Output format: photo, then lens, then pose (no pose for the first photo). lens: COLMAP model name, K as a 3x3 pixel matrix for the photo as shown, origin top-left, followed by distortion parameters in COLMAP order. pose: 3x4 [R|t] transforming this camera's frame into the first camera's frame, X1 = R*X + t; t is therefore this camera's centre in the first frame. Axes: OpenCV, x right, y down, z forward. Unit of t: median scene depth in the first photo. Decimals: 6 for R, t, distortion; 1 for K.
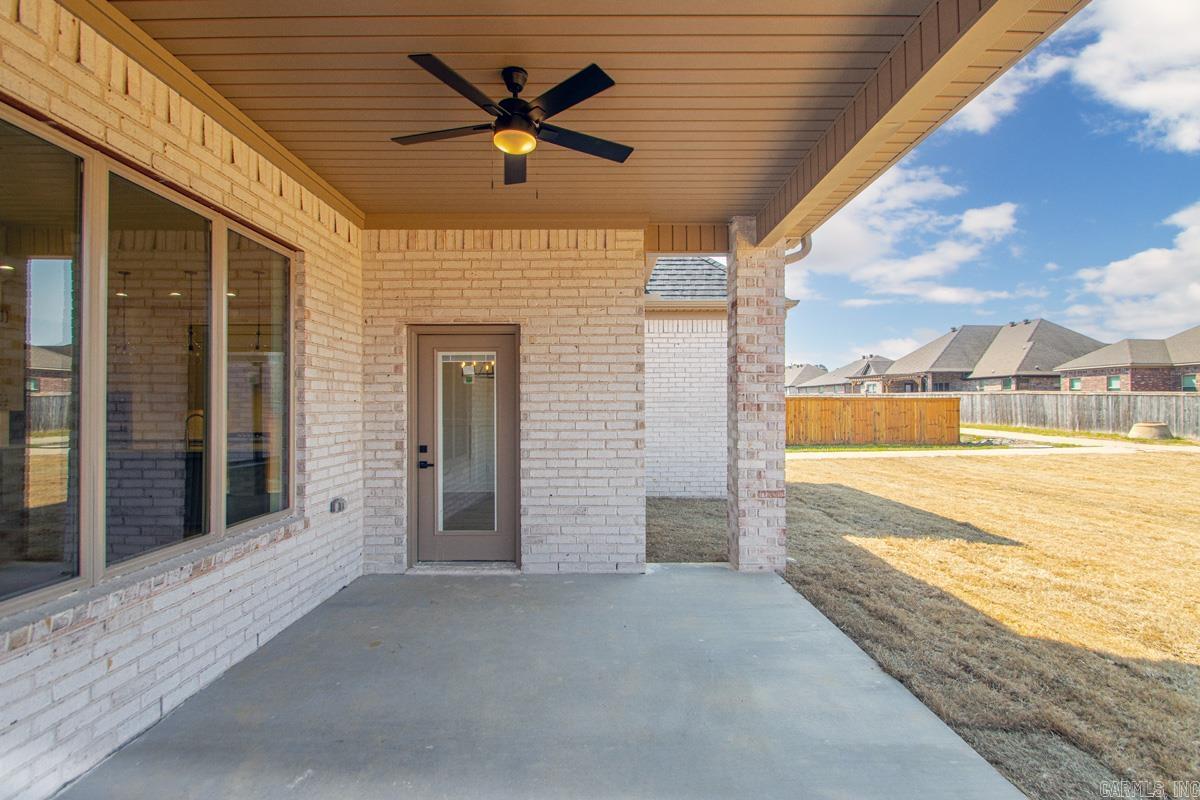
lens RADIAL K [[566.6, 0, 611.5], [0, 566.6, 401.6], [0, 0, 1]] dist [0.017789, -0.013514]
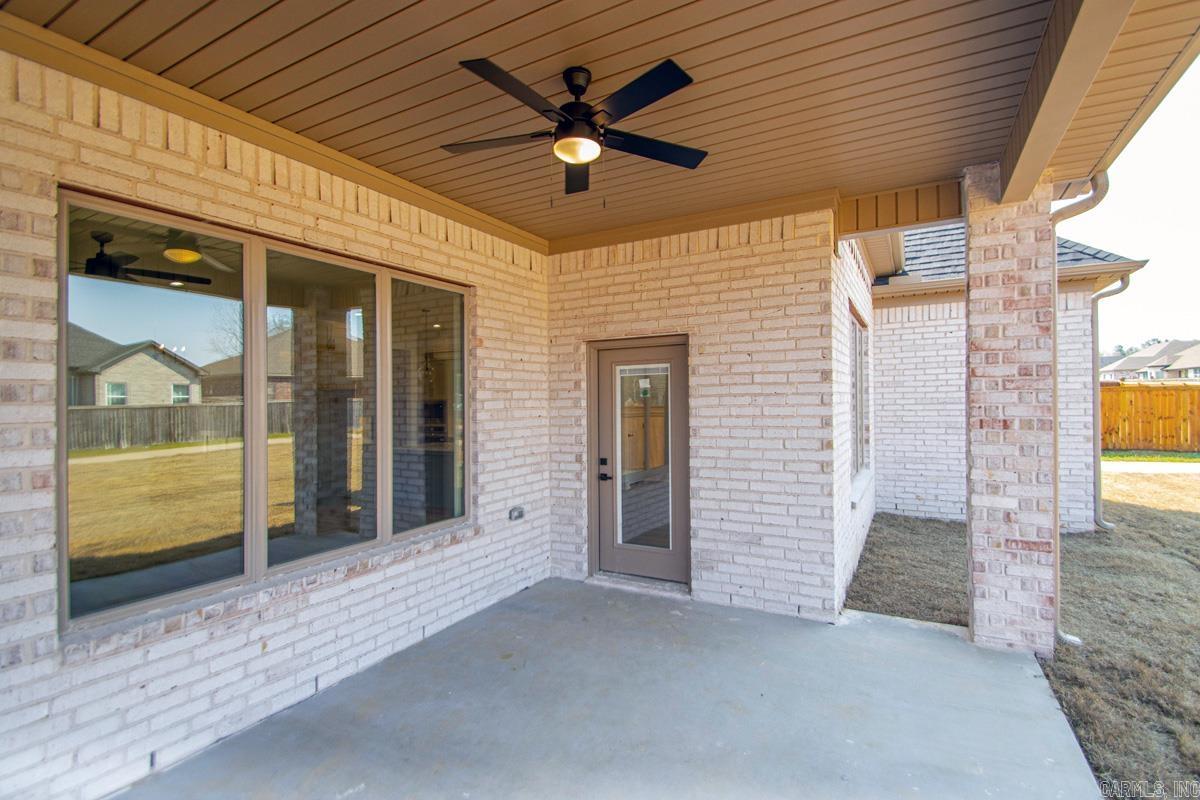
lens RADIAL K [[552.6, 0, 621.2], [0, 552.6, 400.2], [0, 0, 1]] dist [0.027147, -0.015987]
pose [[0.875938, -0.008303, -0.482351, 0.185279], [0.013961, 0.999869, 0.008142, -0.036233], [0.482221, -0.013866, 0.875940, 0.144977]]
